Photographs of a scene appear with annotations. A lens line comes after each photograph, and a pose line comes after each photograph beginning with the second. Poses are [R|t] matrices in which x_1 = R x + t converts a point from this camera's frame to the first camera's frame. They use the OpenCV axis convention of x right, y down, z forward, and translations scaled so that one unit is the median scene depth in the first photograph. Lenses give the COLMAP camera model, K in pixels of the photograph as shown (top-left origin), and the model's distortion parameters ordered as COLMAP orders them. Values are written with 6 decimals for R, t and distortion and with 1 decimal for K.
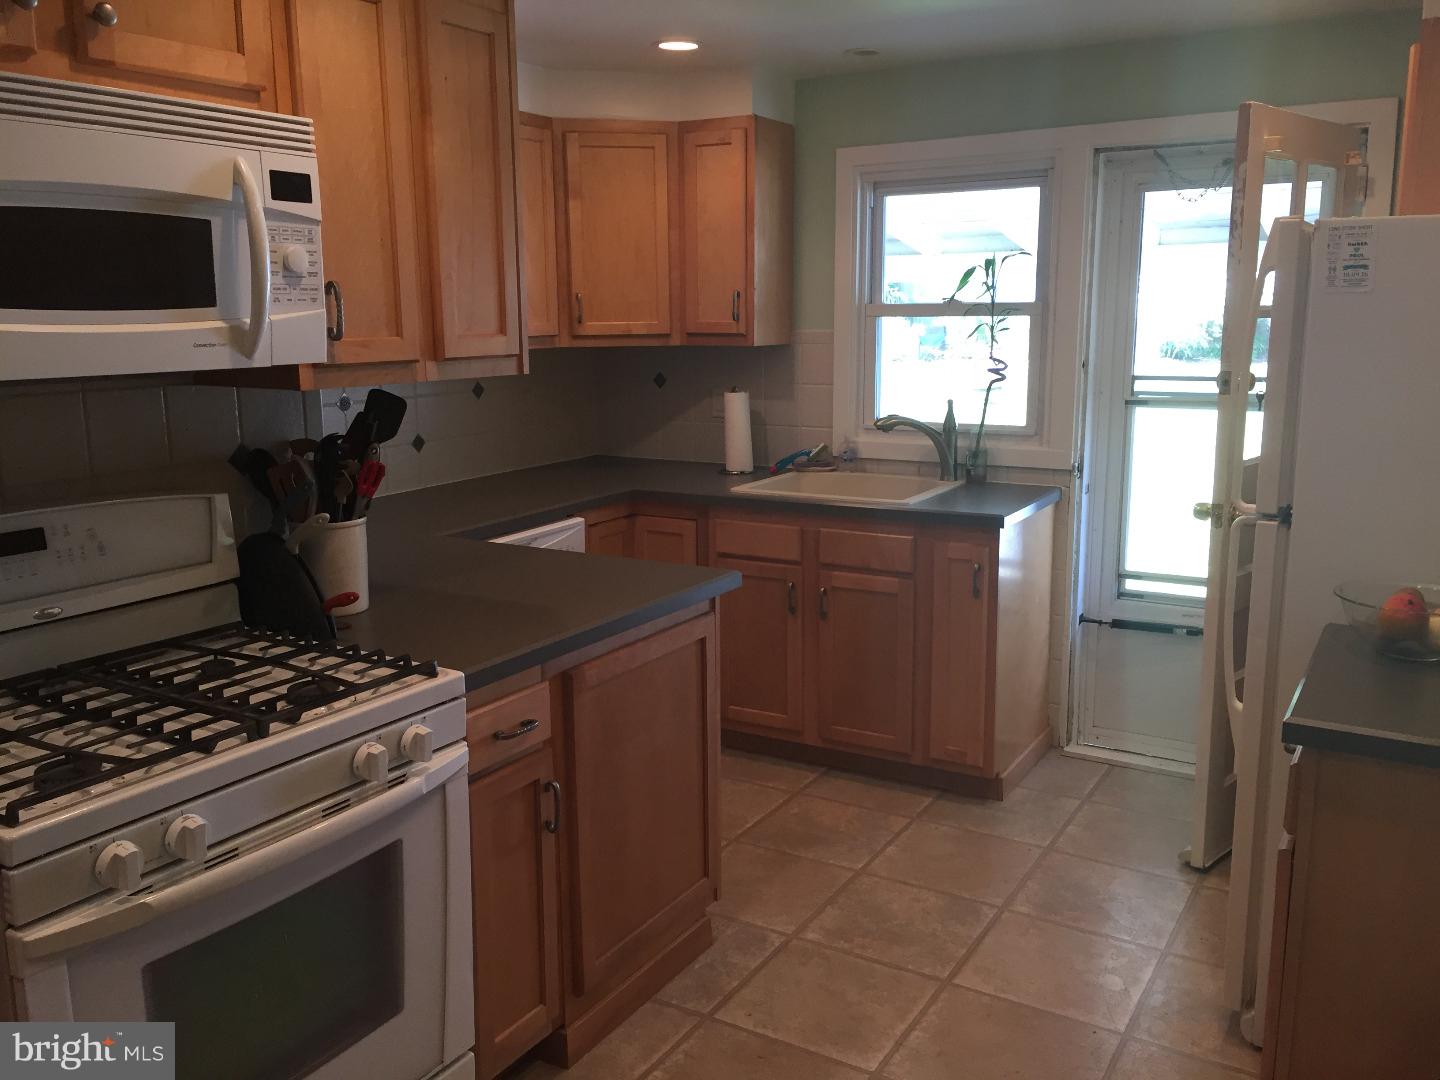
lens RADIAL K [[1243.8, 0, 720.0], [0, 1243.8, 540.0], [0, 0, 1]] dist [0.086849, -0.127937]
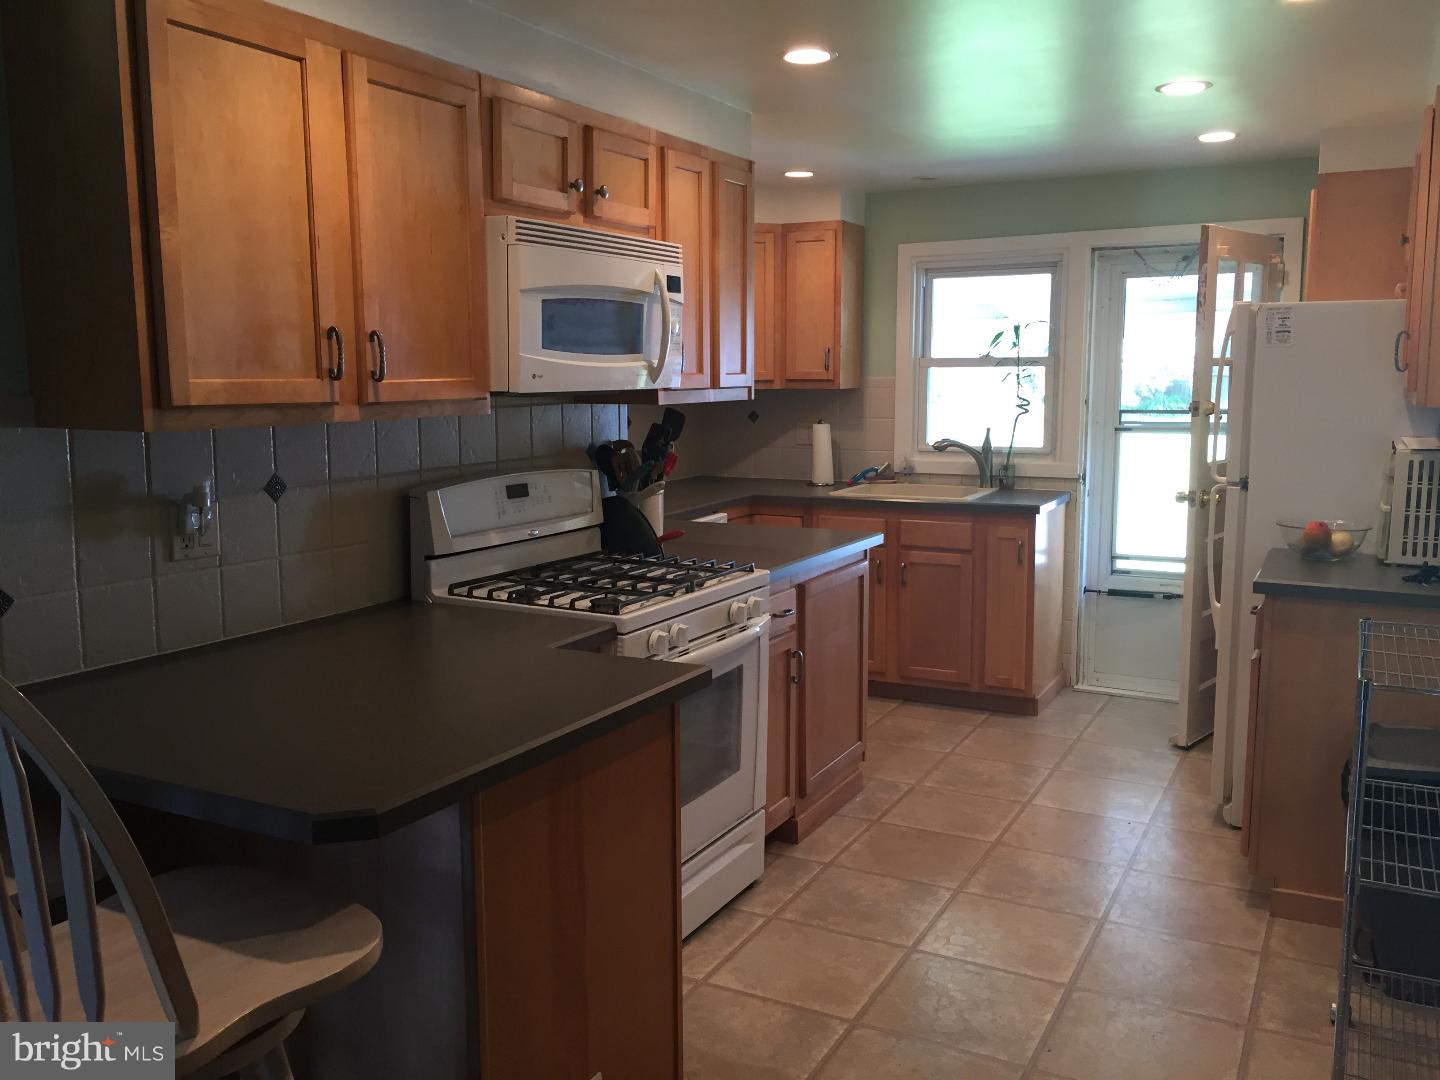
lens RADIAL K [[1243.8, 0, 720.0], [0, 1243.8, 540.0], [0, 0, 1]] dist [0.086849, -0.127937]
pose [[0.998450, -0.005123, 0.055413, -0.196038], [0.007822, 0.998788, -0.048600, 0.078840], [-0.055097, 0.048958, 0.997280, -0.357776]]
